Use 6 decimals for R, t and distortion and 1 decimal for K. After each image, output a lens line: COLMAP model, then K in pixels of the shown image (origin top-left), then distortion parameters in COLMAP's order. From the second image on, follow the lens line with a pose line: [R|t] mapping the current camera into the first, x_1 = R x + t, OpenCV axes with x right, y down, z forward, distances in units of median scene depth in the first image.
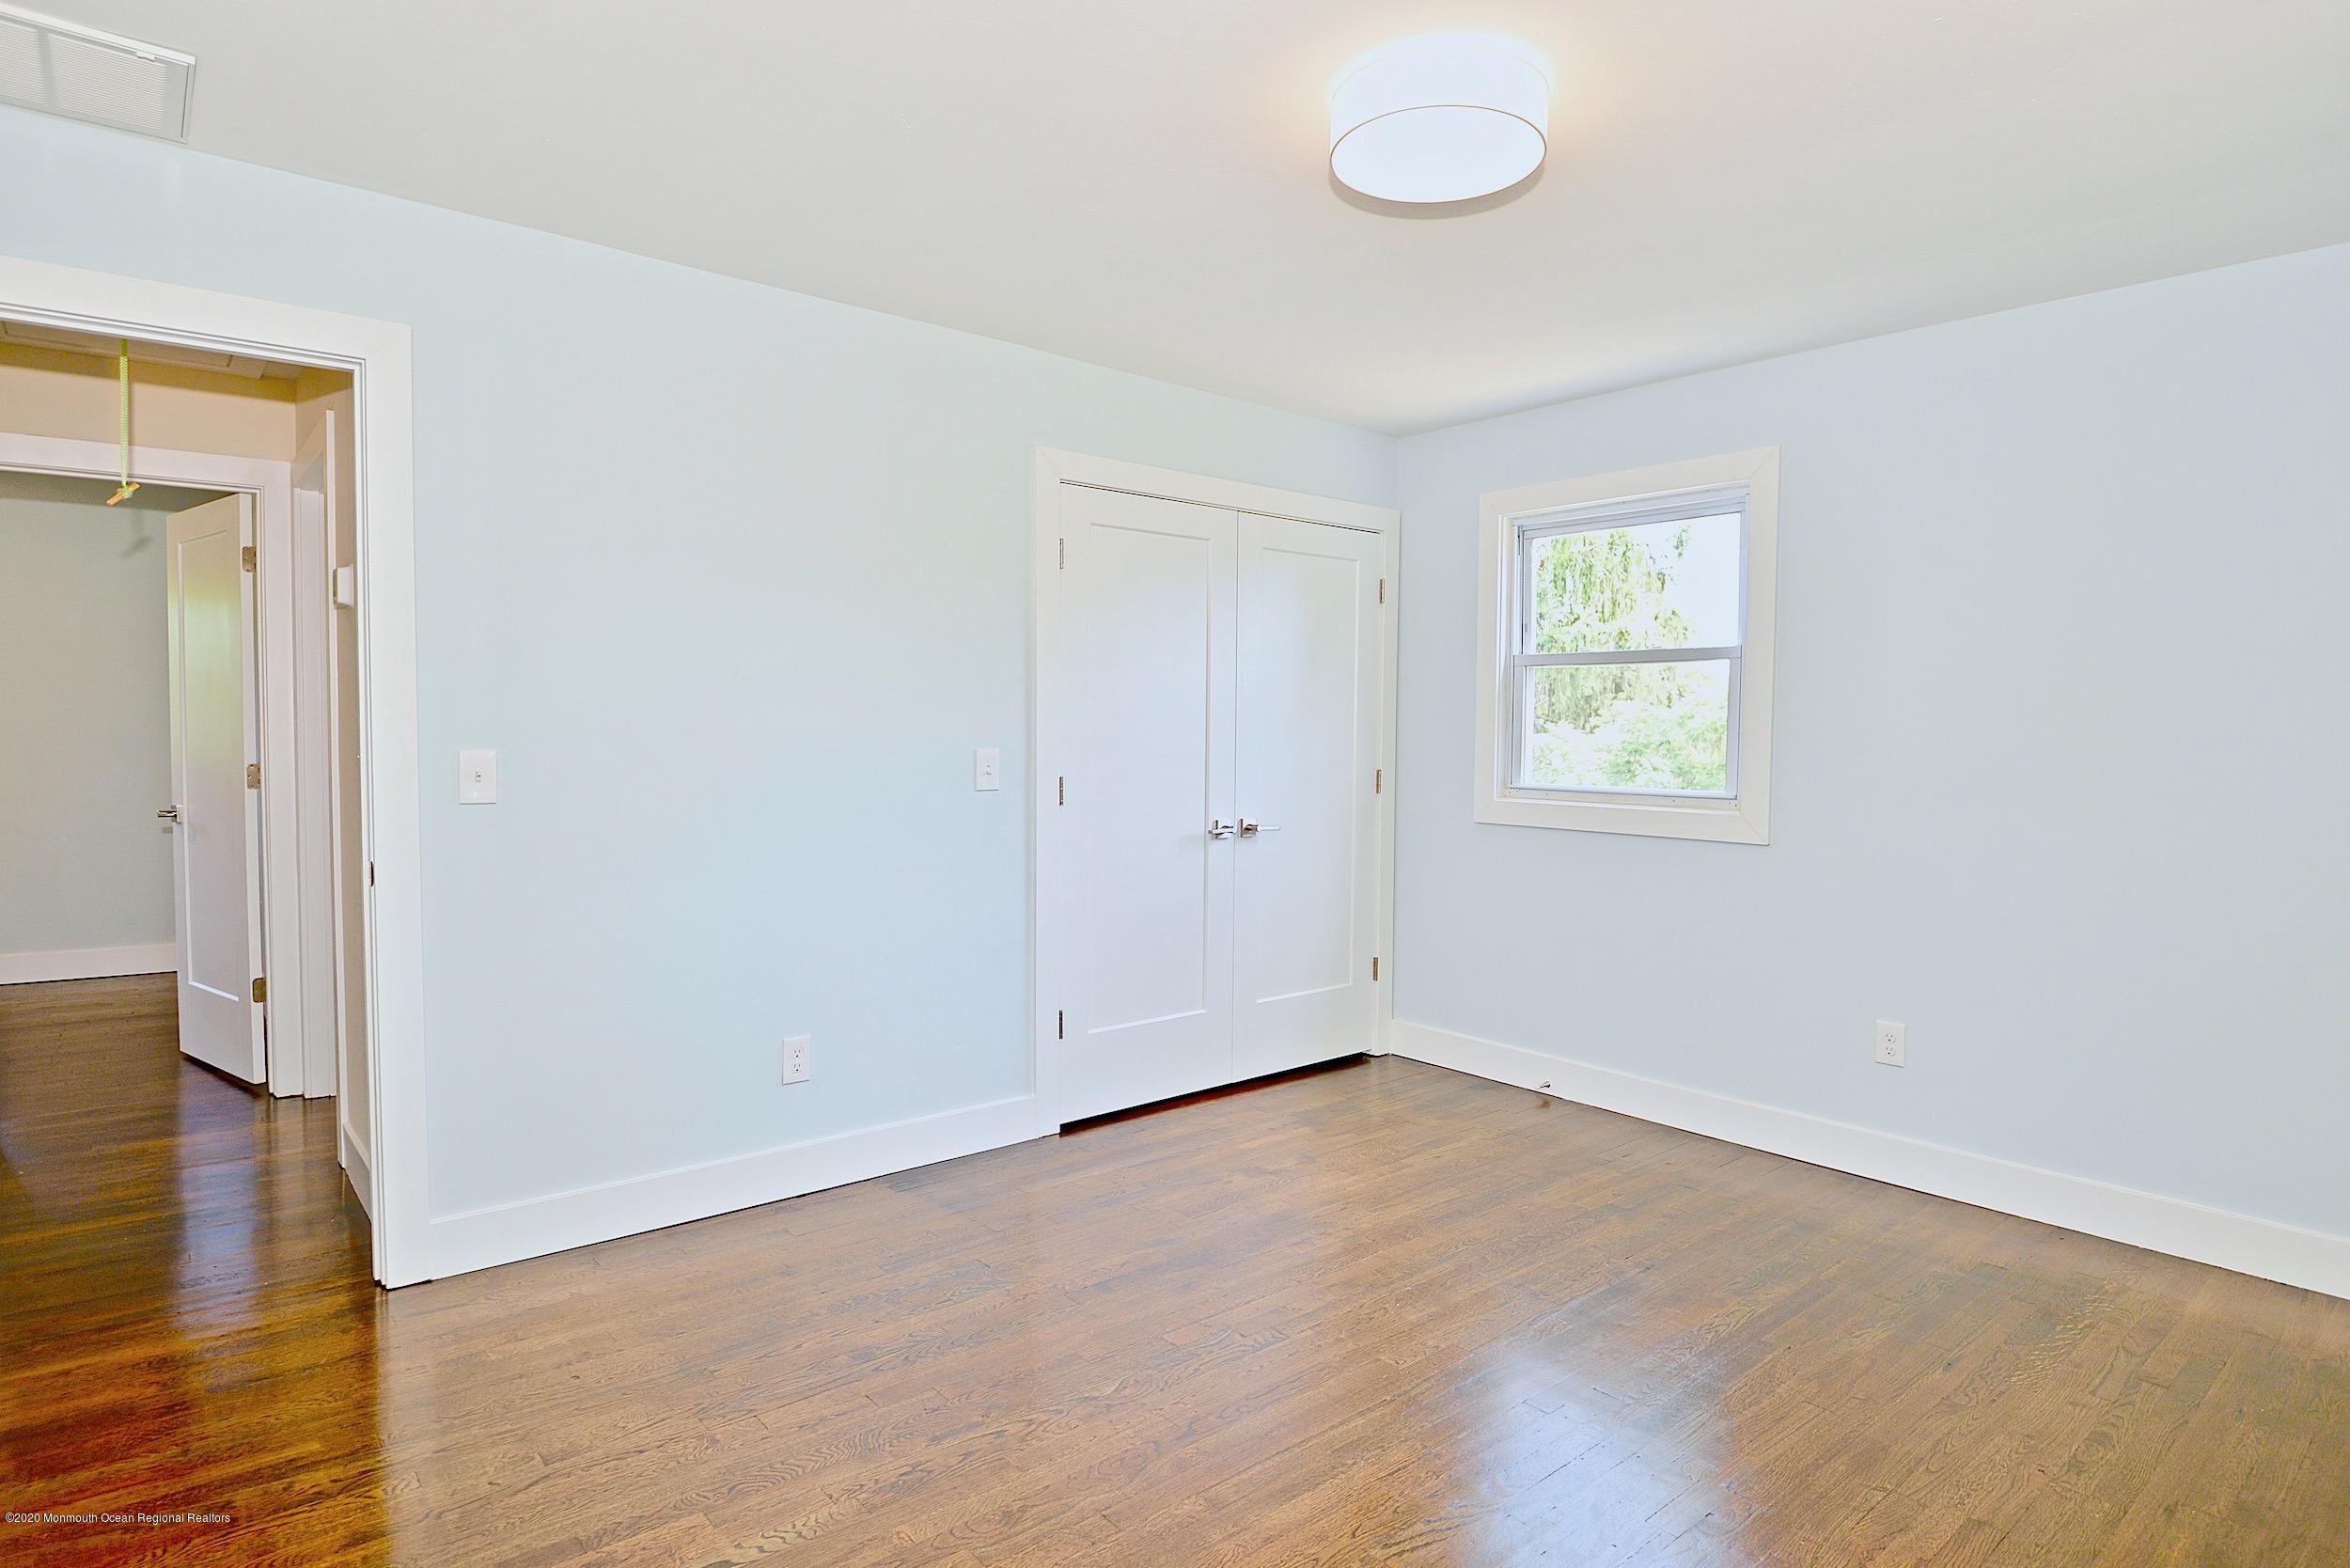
lens RADIAL K [[1249.0, 0, 1150.8], [0, 1249.0, 777.6], [0, 0, 1]] dist [0.011404, -0.032928]
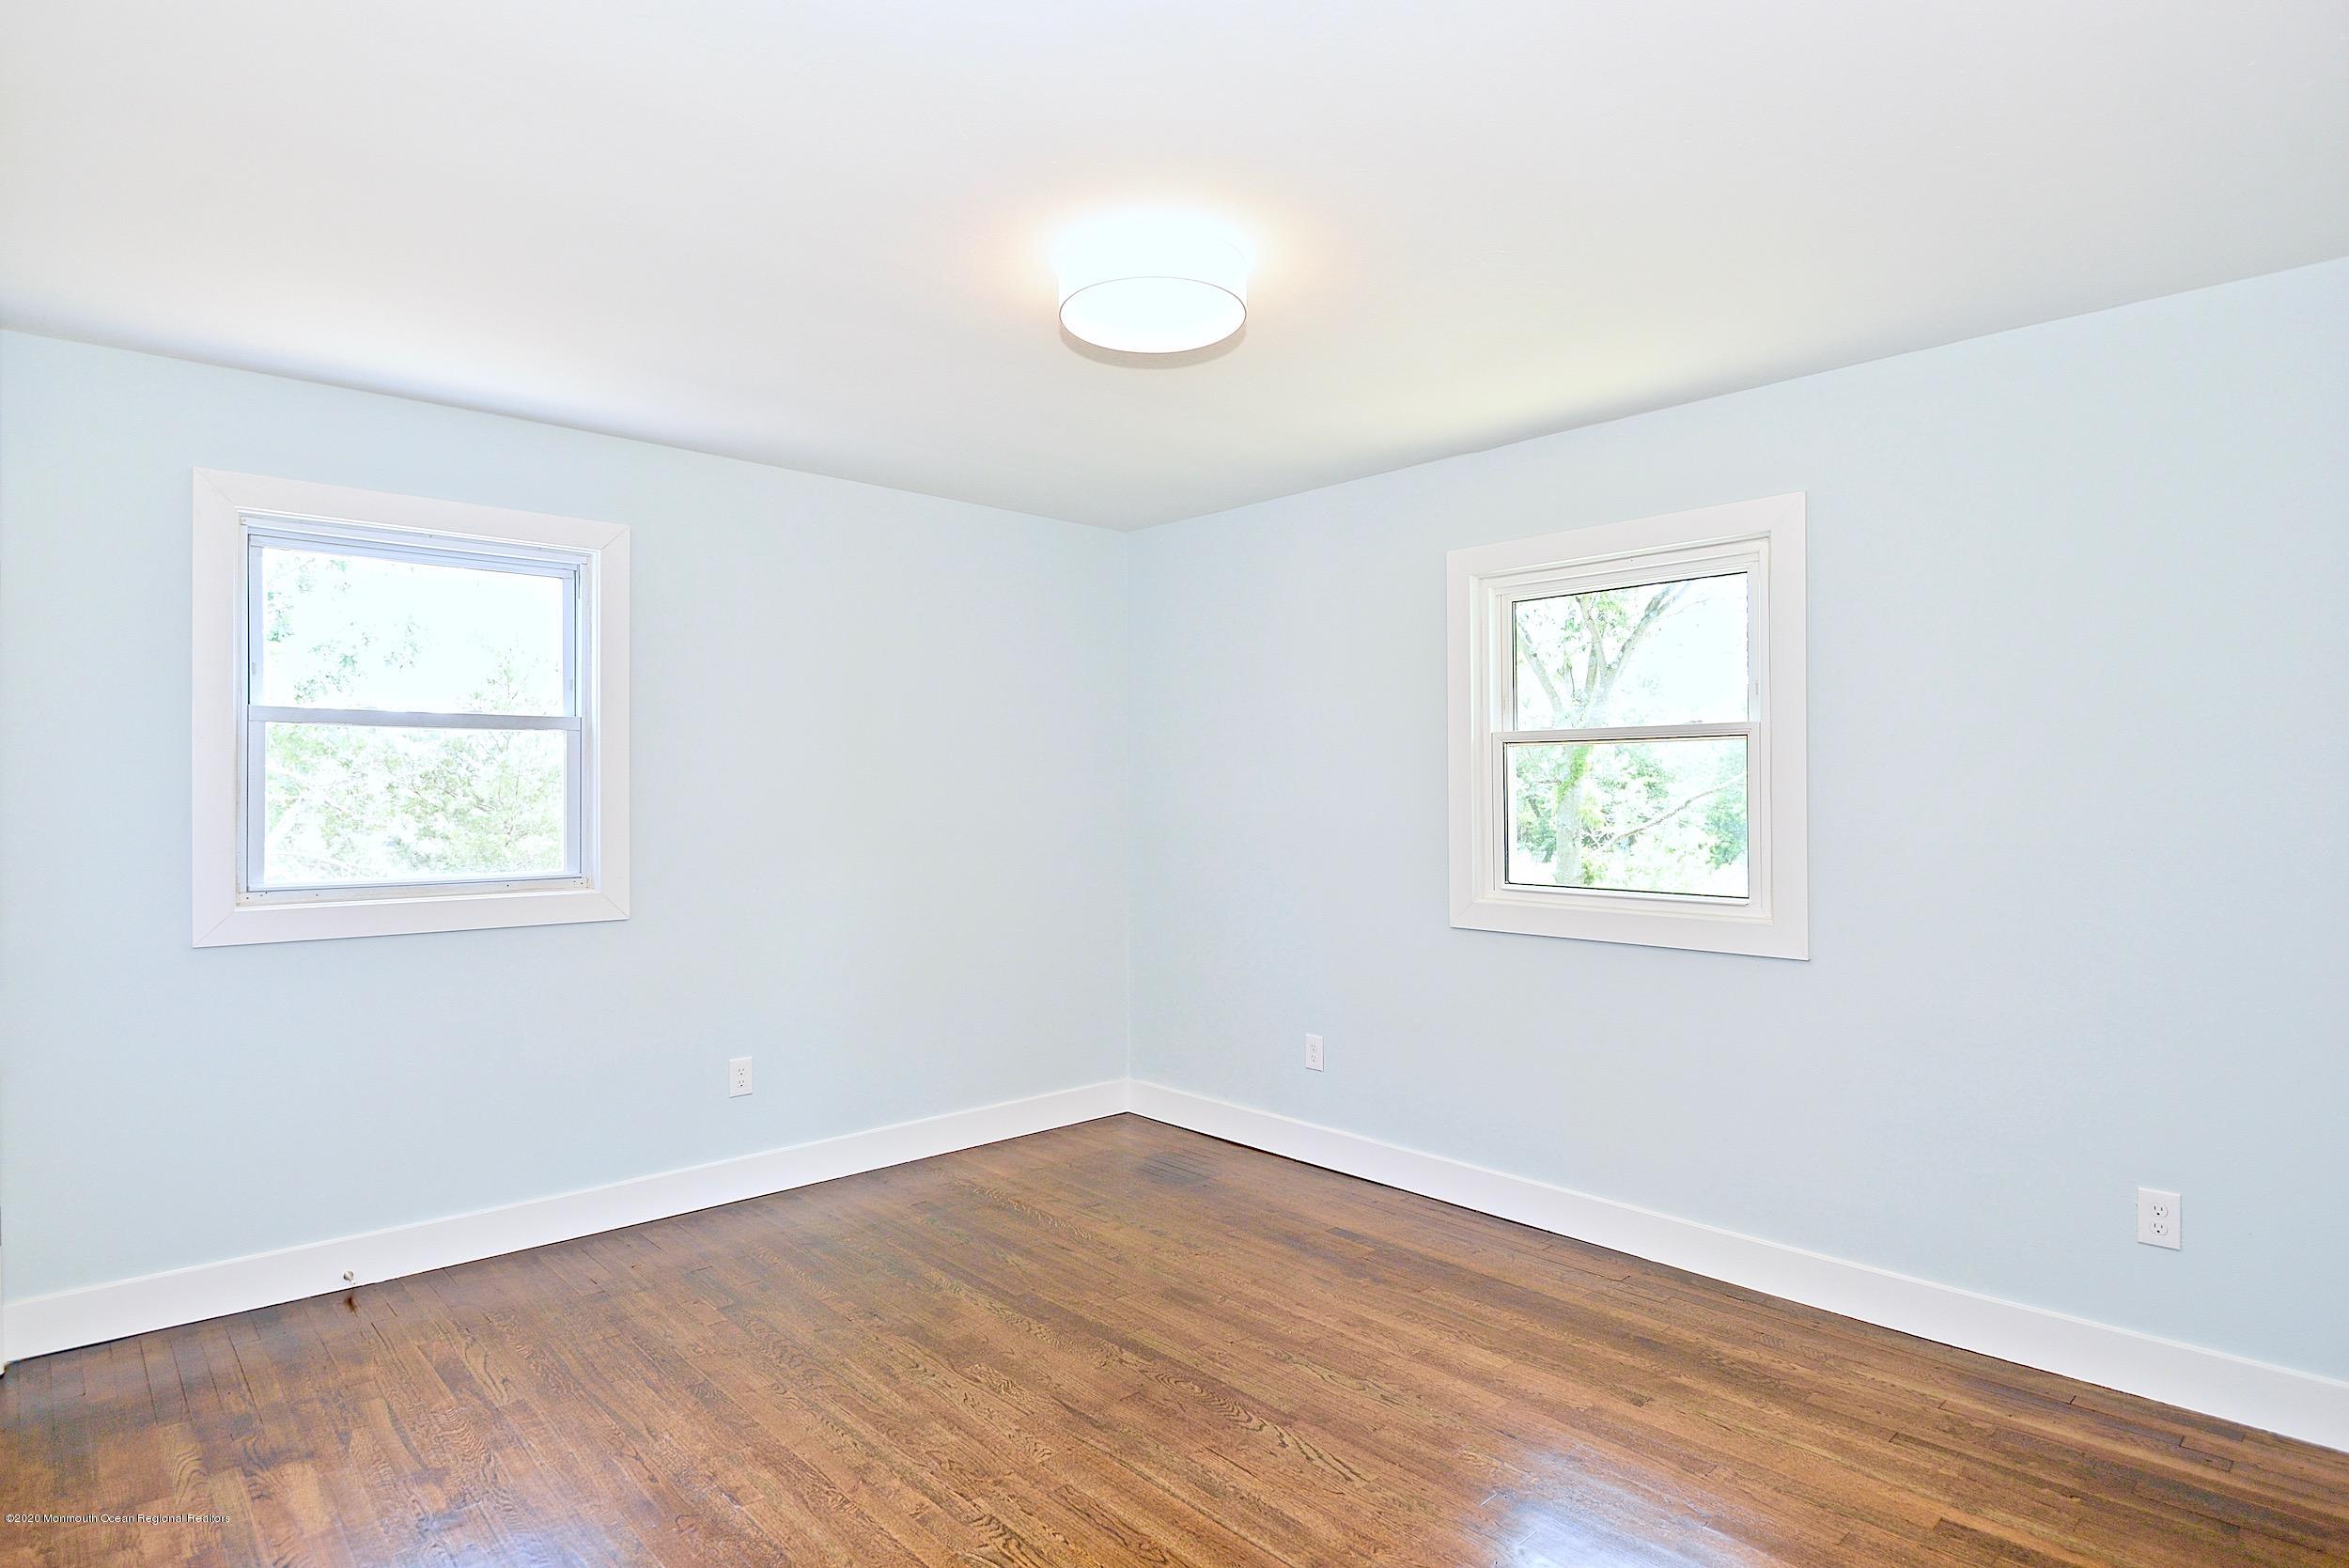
lens RADIAL K [[1248.4, 0, 1150.3], [0, 1248.4, 777.6], [0, 0, 1]] dist [0.011404, -0.032928]
pose [[-0.036688, -0.002572, 0.999323, -0.535775], [0.043317, 0.999053, 0.004161, -0.045752], [-0.998388, 0.043440, -0.036542, 0.629194]]
